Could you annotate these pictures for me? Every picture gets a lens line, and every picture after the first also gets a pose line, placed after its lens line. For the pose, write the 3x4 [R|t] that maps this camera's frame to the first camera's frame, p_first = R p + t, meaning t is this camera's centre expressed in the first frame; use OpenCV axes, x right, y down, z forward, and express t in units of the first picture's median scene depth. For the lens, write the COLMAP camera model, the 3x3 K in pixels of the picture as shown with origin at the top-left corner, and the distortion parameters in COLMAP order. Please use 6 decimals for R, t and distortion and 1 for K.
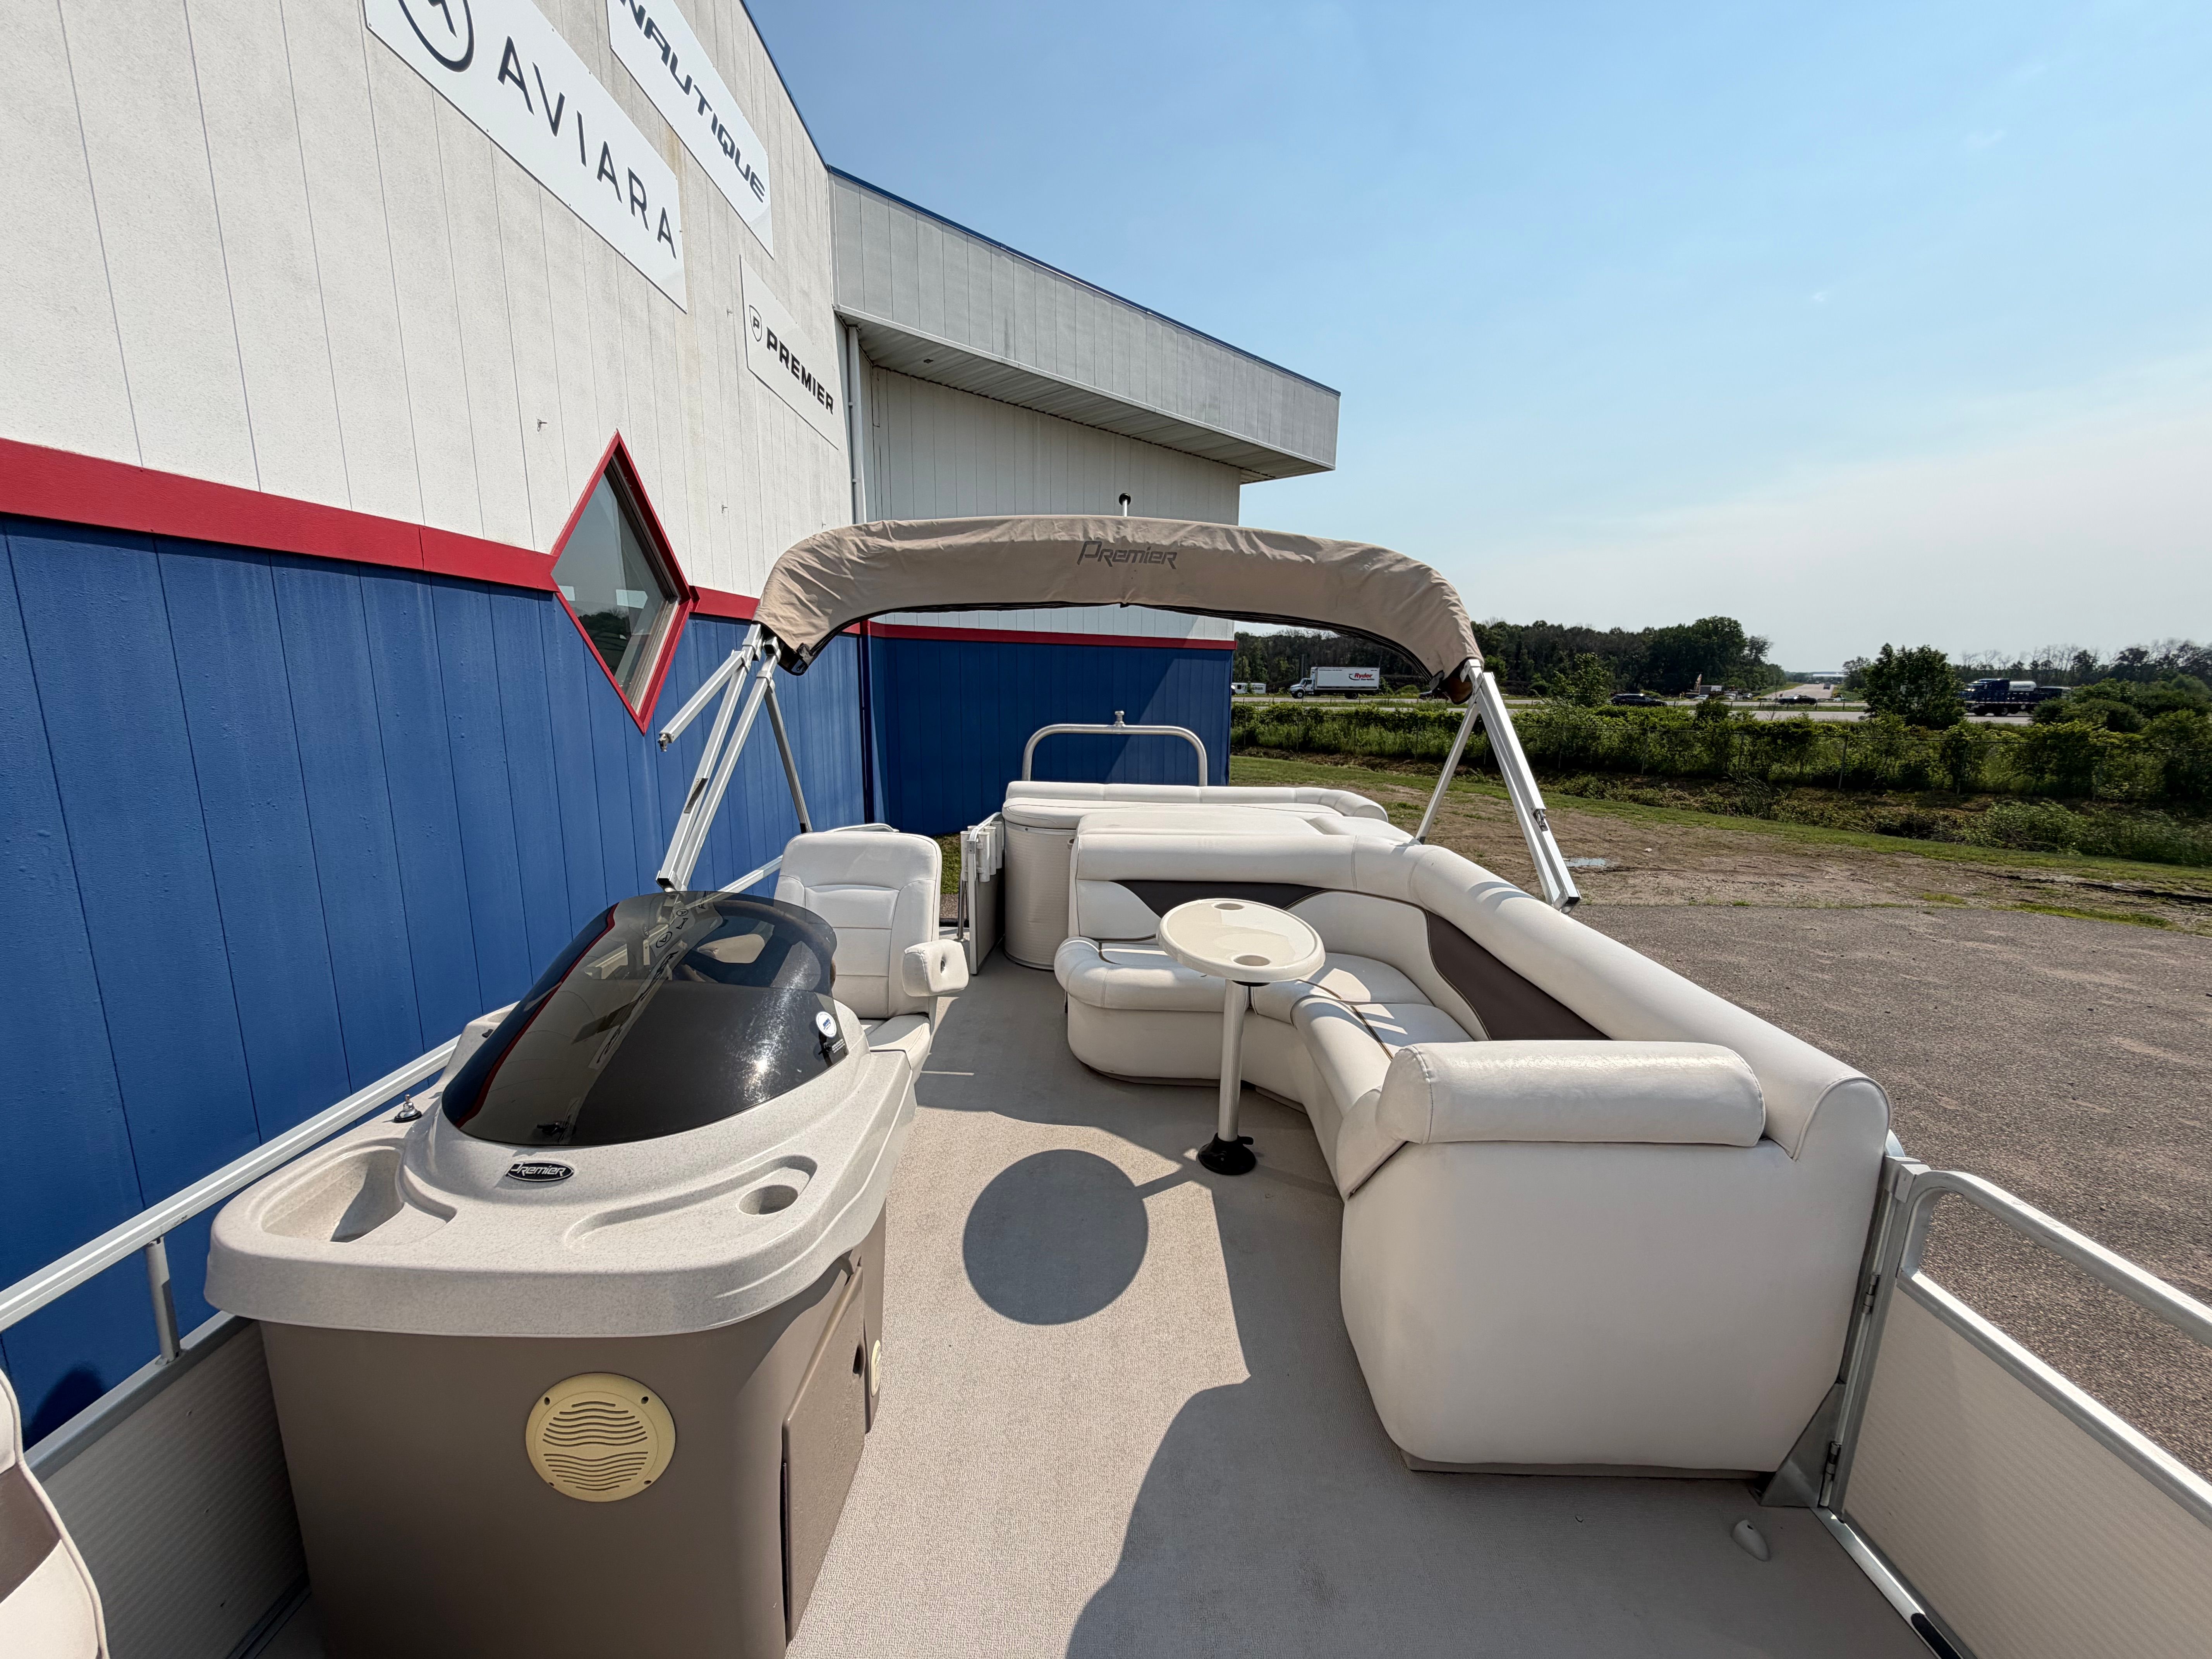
lens RADIAL K [[885.1, 0, 1097.3], [0, 885.1, 832.0], [0, 0, 1]] dist [-0.000017, 0.000152]
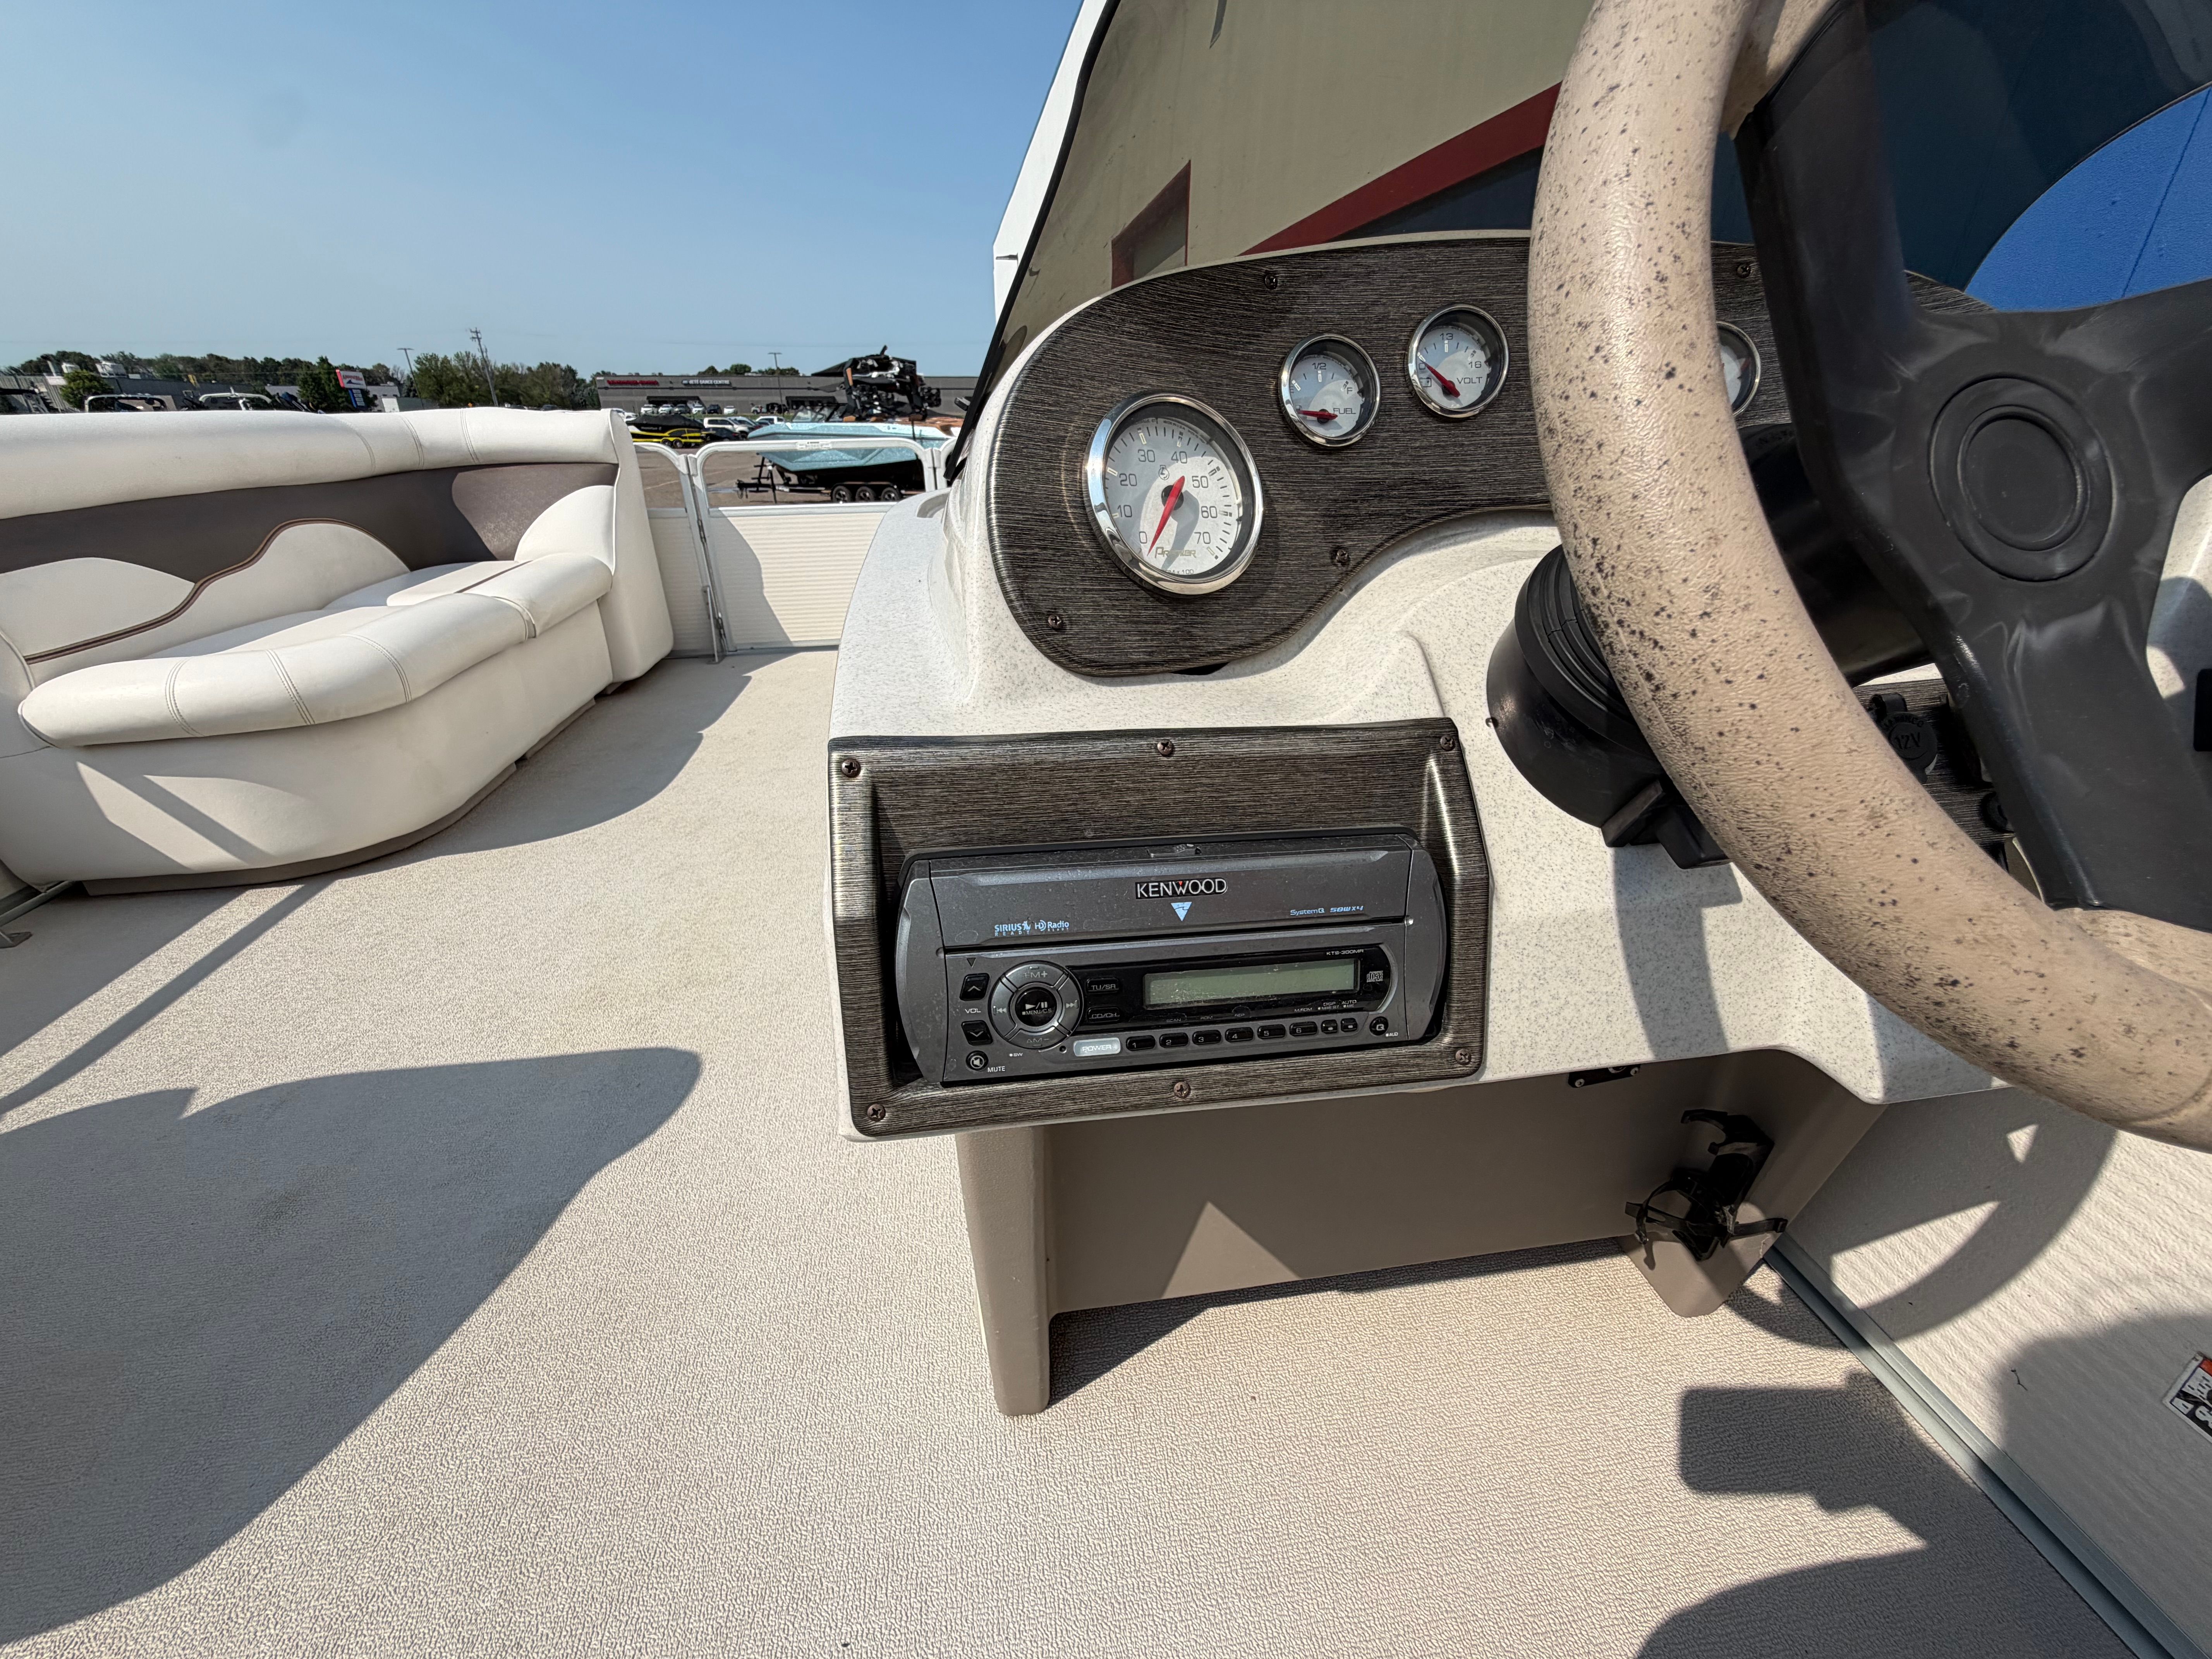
lens RADIAL K [[888.1, 0, 1097.8], [0, 888.1, 830.7], [0, 0, 1]] dist [-0.000816, 0.000546]
pose [[-0.989069, 0.058391, -0.135400, -0.029307], [-0.031219, 0.814513, 0.579304, 0.016882], [0.144111, 0.577199, -0.803787, 0.140919]]
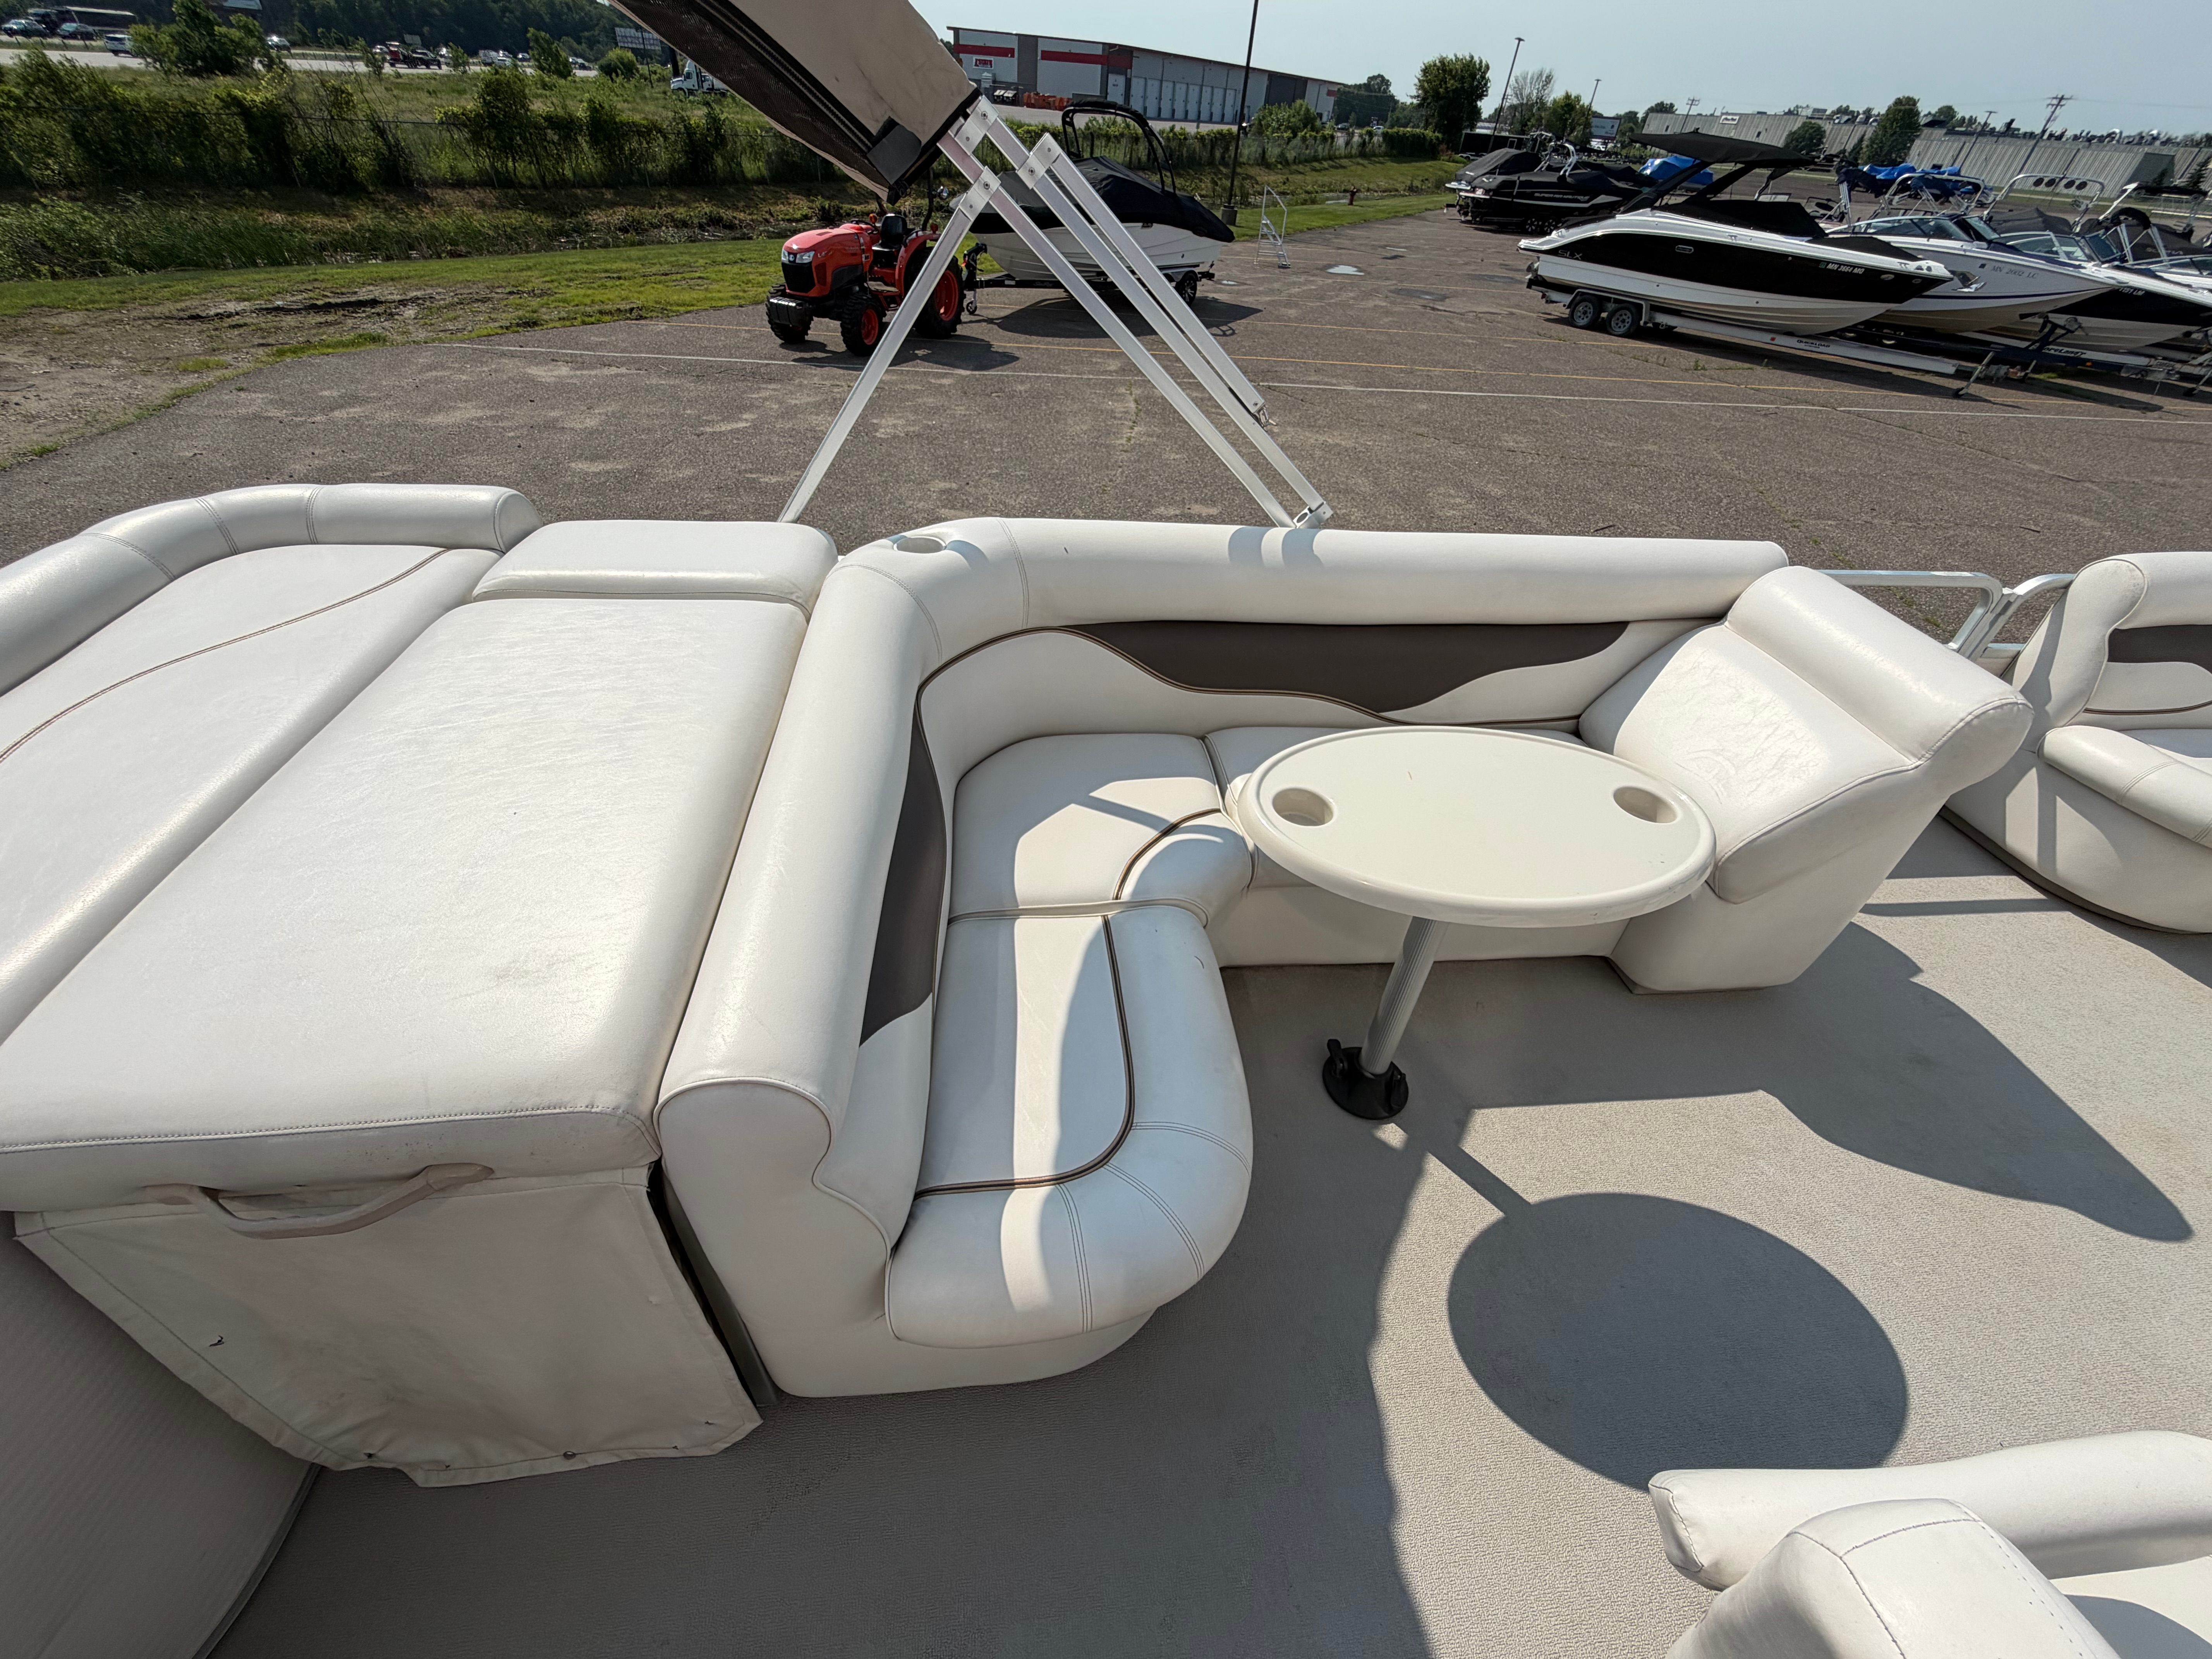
lens RADIAL K [[885.1, 0, 1098.1], [0, 885.1, 830.9], [0, 0, 1]] dist [-0.000035, 0.000181]
pose [[-0.114259, -0.647278, 0.753642, -0.037884], [0.110331, 0.745649, 0.657141, -0.042802], [-0.987305, 0.158234, -0.013782, 0.210161]]
